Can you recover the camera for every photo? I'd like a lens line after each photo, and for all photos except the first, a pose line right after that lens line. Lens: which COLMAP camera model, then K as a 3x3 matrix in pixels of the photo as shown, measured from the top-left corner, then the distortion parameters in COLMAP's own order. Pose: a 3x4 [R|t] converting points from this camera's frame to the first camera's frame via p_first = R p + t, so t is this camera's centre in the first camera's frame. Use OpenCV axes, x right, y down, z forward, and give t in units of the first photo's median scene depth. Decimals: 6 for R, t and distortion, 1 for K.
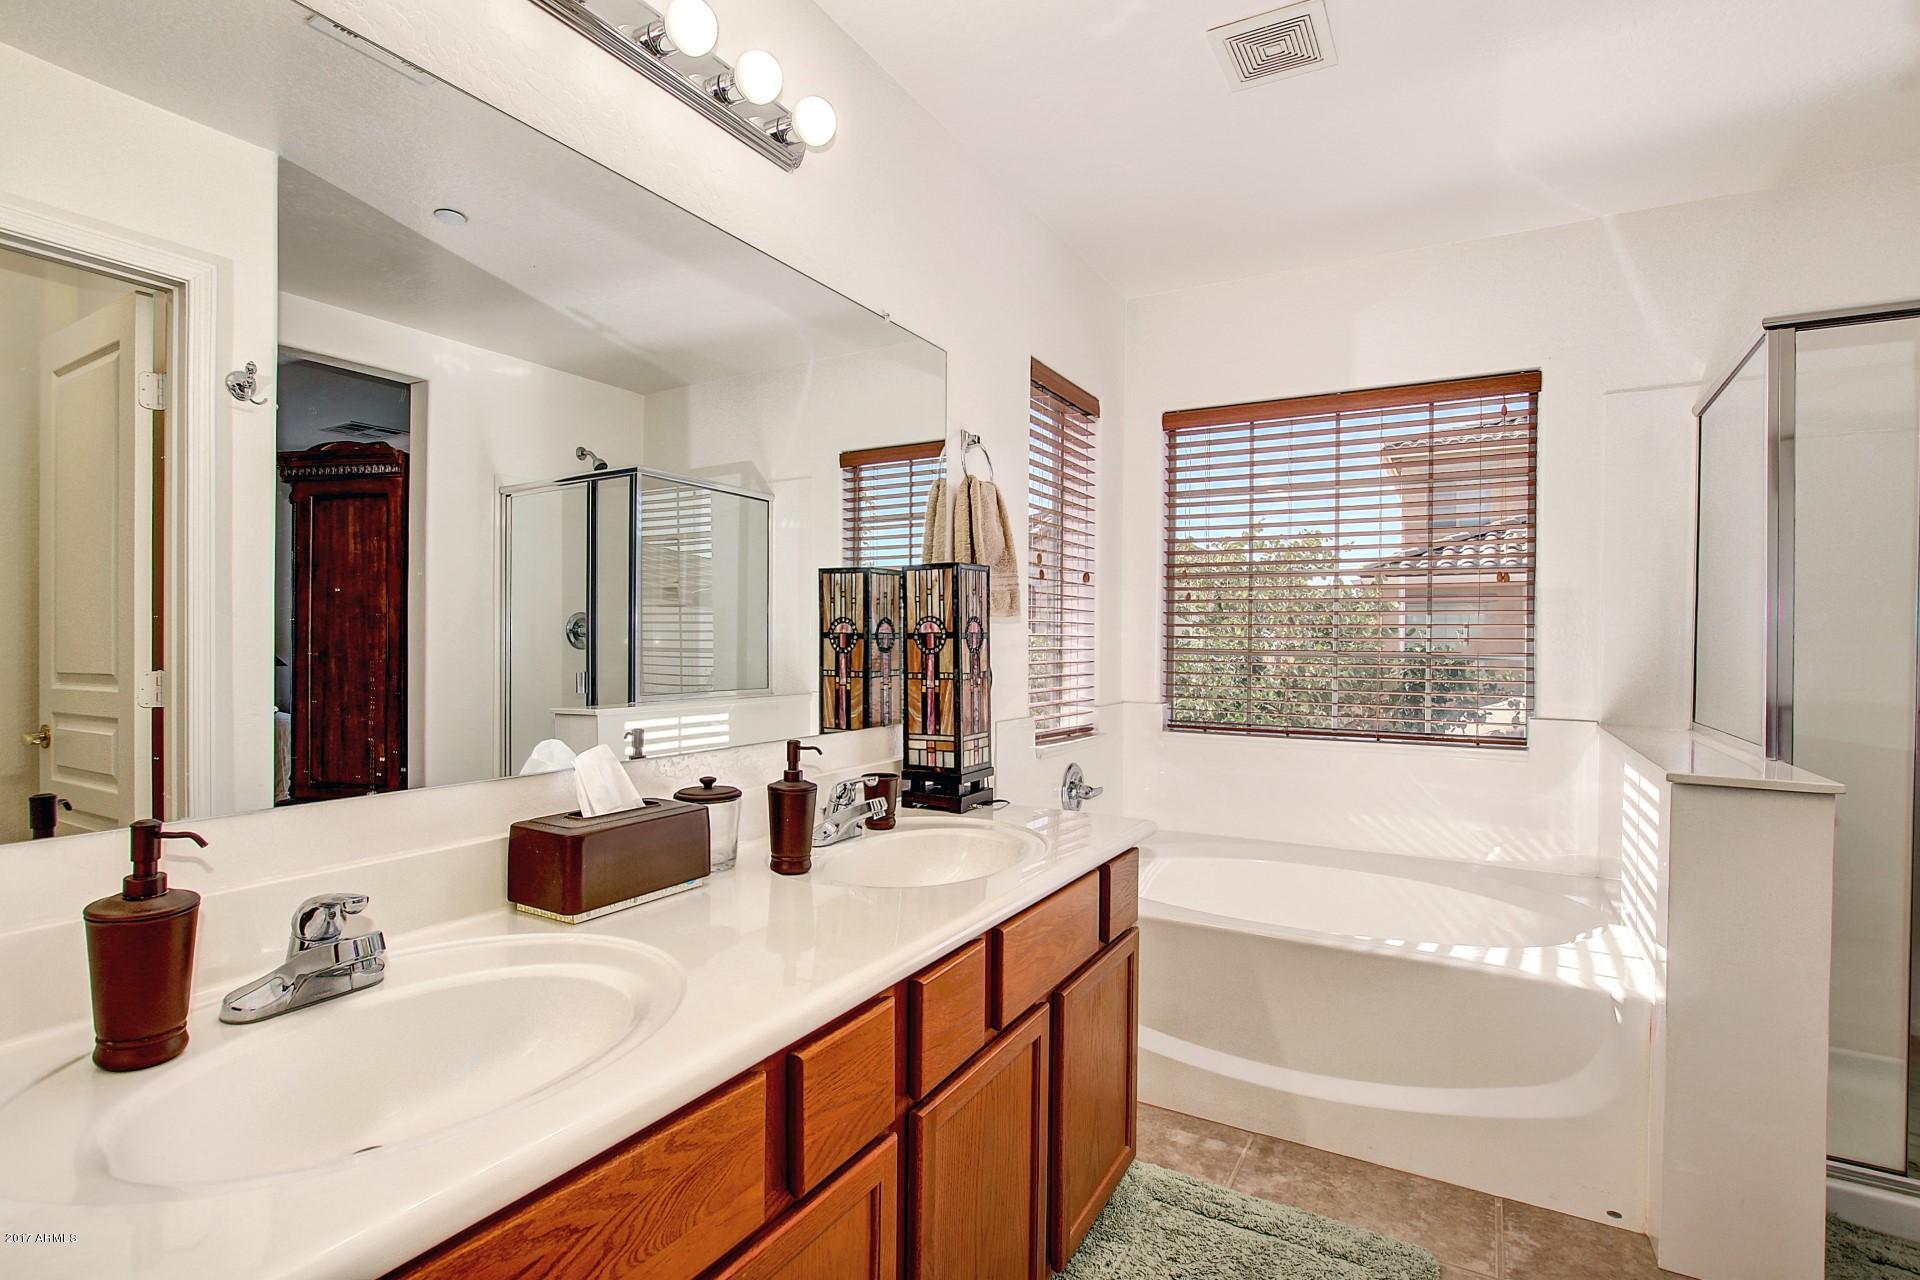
lens RADIAL K [[900.6, 0, 965.0], [0, 900.6, 644.0], [0, 0, 1]] dist [-0.004256, -0.000247]
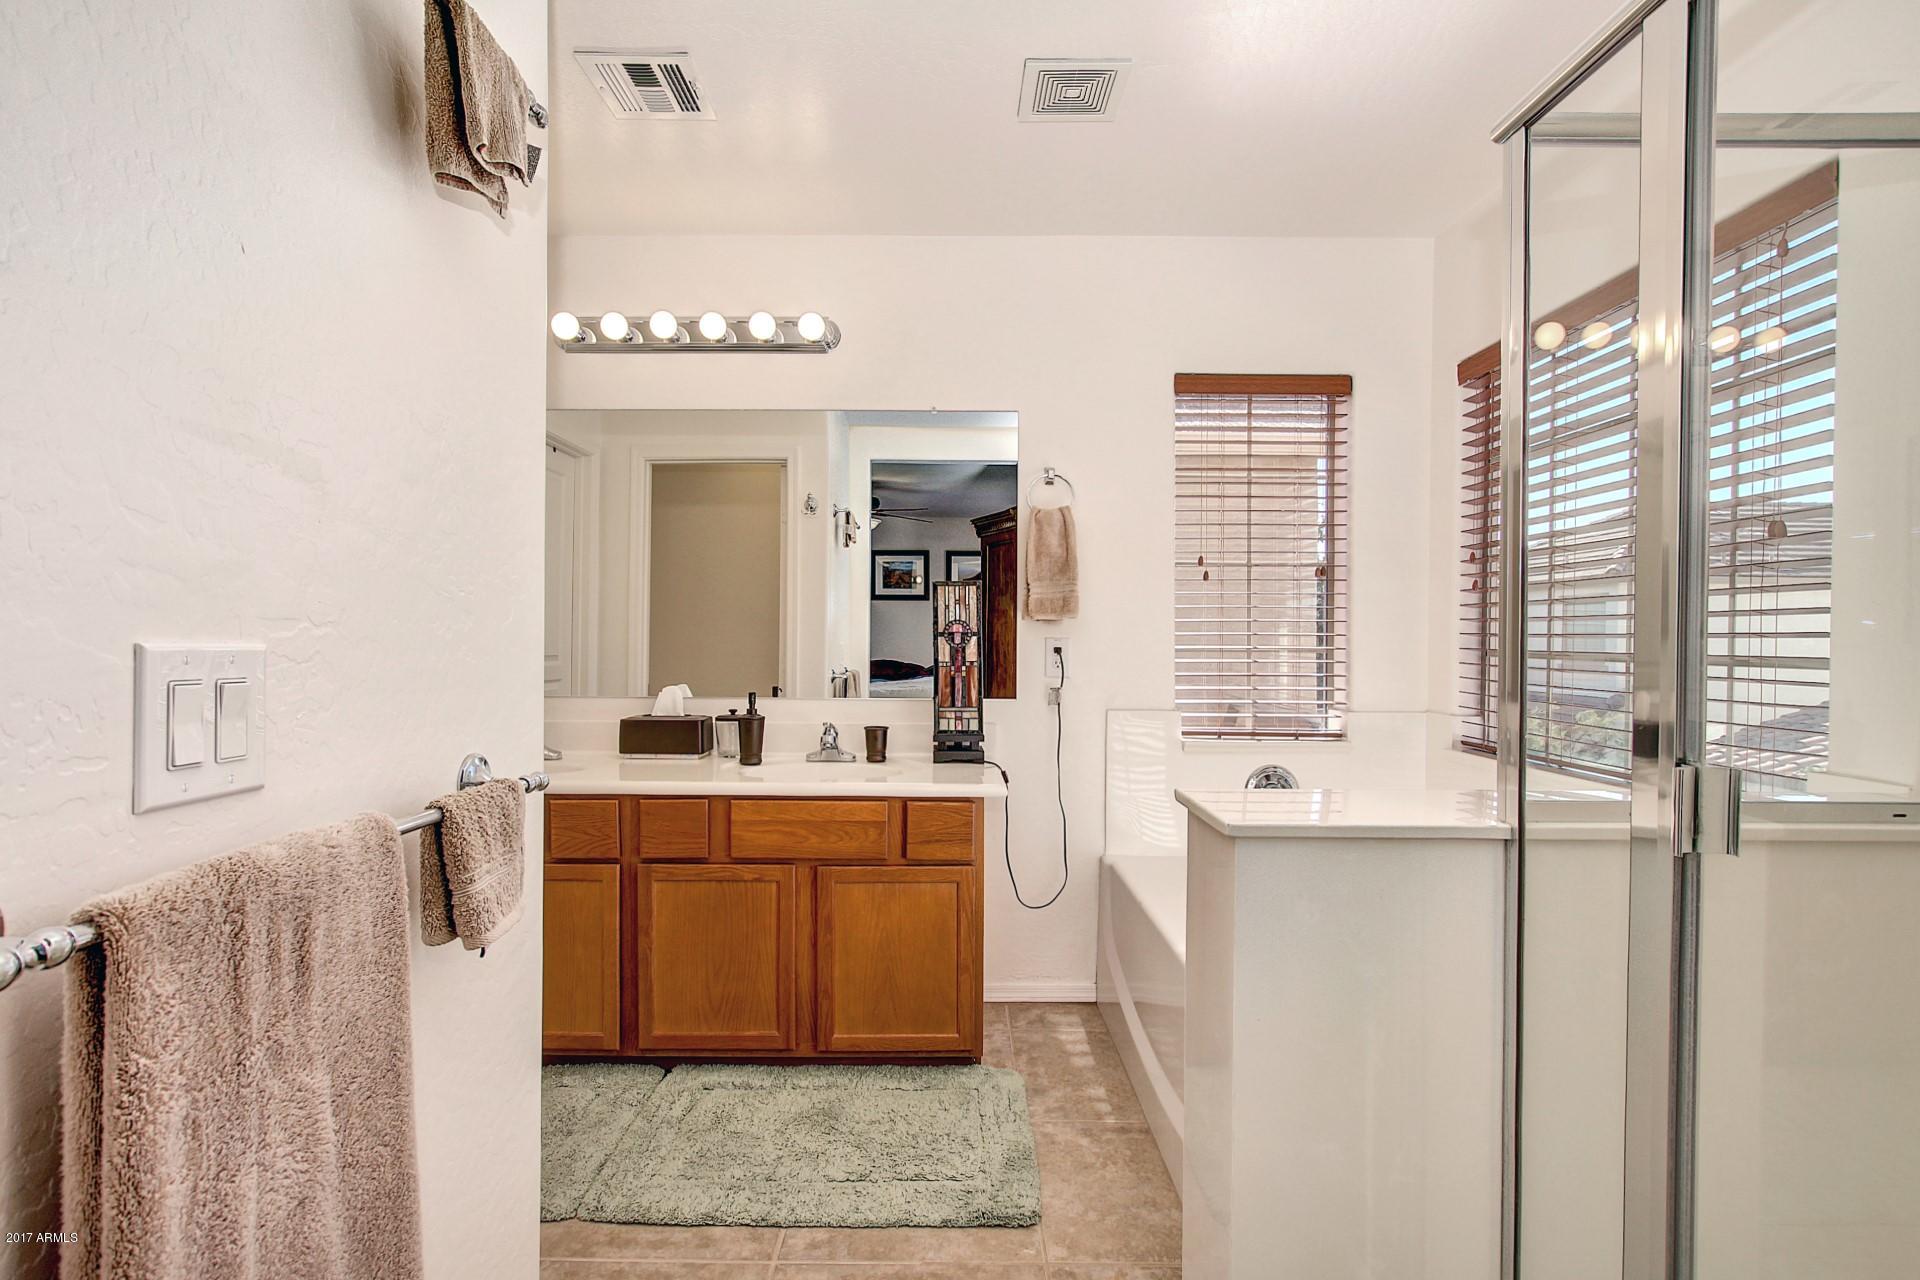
lens RADIAL K [[900.6, 0, 960.1], [0, 900.6, 642.3], [0, 0, 1]] dist [-0.004256, -0.000247]
pose [[0.500520, 0.000932, -0.865724, 1.152827], [-0.003451, 0.999994, -0.000918, 0.004097], [0.865718, 0.003447, 0.500520, 0.322064]]
